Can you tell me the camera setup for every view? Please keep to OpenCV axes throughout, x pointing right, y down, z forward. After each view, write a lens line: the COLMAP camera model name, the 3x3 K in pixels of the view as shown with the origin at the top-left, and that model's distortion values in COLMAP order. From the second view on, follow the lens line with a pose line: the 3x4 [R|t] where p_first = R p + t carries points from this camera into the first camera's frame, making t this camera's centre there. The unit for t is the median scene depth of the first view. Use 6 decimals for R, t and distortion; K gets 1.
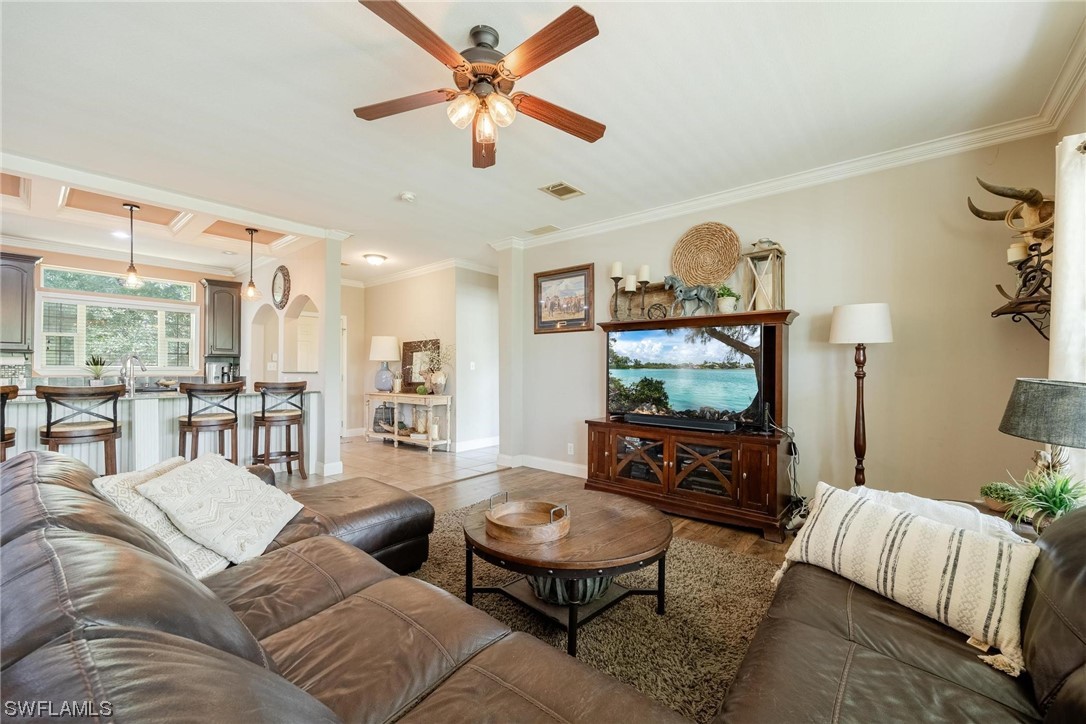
lens RADIAL K [[438.4, 0, 548.1], [0, 438.4, 368.5], [0, 0, 1]] dist [0.001545, 0.000072]
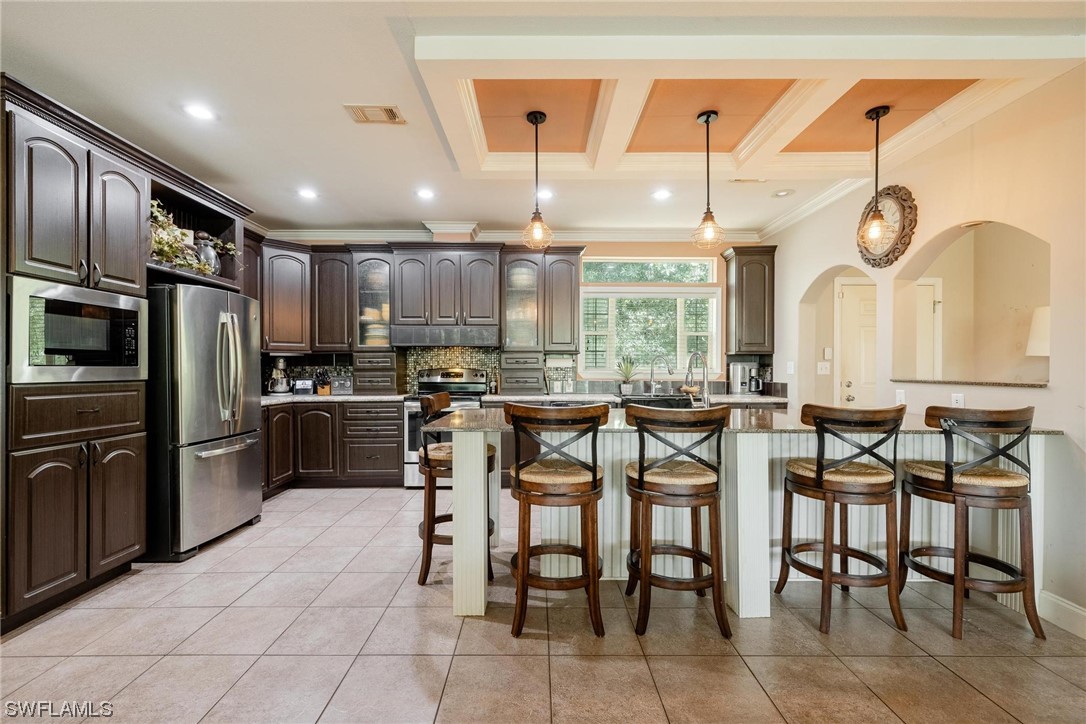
lens RADIAL K [[483.4, 0, 537.9], [0, 483.4, 366.6], [0, 0, 1]] dist [0.000690, 0.000116]
pose [[0.642325, 0.000843, -0.766432, -0.512994], [0.001687, 0.999995, 0.002514, -0.013148], [0.766431, -0.002908, 0.642320, 0.327512]]
